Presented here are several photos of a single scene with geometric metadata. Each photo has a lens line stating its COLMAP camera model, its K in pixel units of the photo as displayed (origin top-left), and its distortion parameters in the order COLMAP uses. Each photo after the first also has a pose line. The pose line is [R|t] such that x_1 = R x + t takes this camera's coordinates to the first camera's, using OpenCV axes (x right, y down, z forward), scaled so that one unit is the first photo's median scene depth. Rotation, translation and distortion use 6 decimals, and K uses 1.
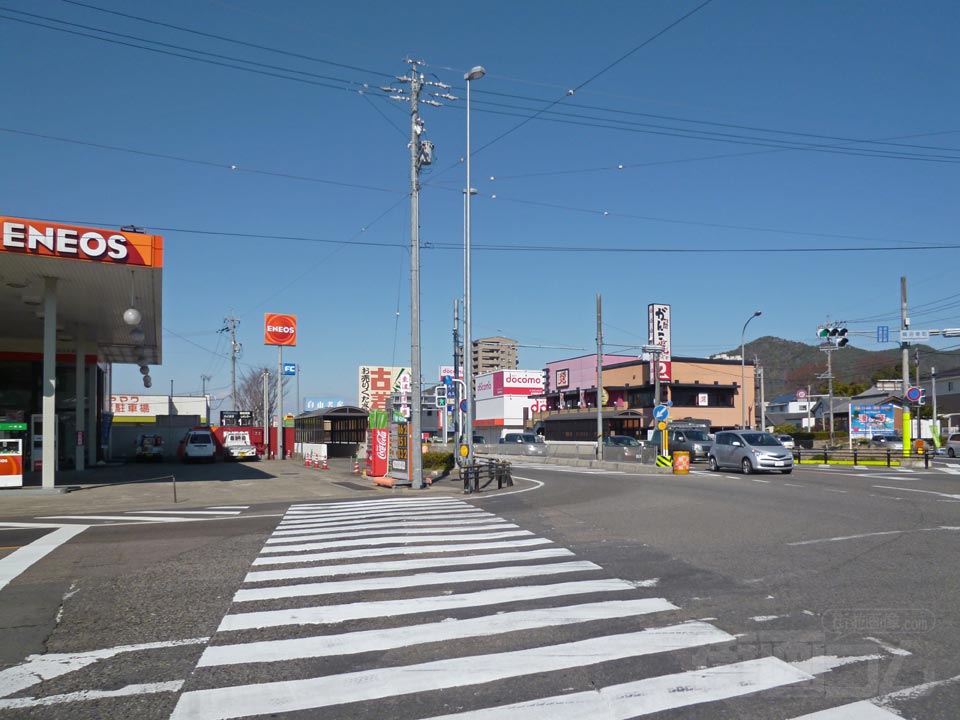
lens RADIAL K [[741.6, 0, 479.6], [0, 741.6, 428.5], [0, 0, 1]] dist [-0.047910, 0.012585]
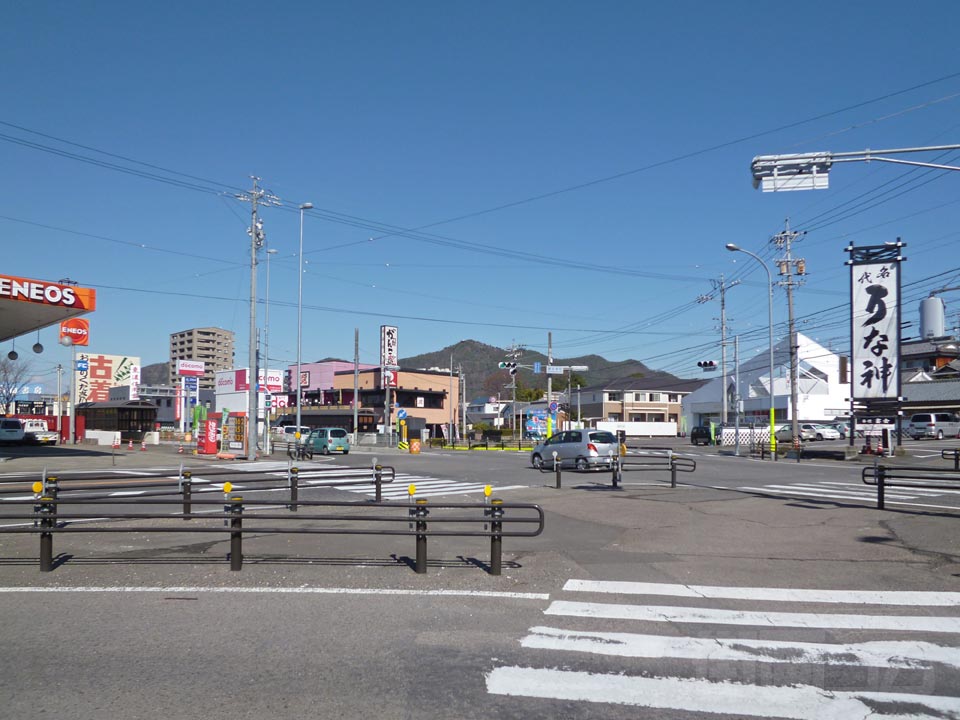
lens RADIAL K [[741.6, 0, 479.6], [0, 741.6, 428.5], [0, 0, 1]] dist [-0.047910, 0.012585]
pose [[0.925126, 0.019173, 0.379177, -0.093330], [-0.022156, 0.999748, 0.003506, -0.000240], [-0.379014, -0.011645, 0.925318, -0.240158]]
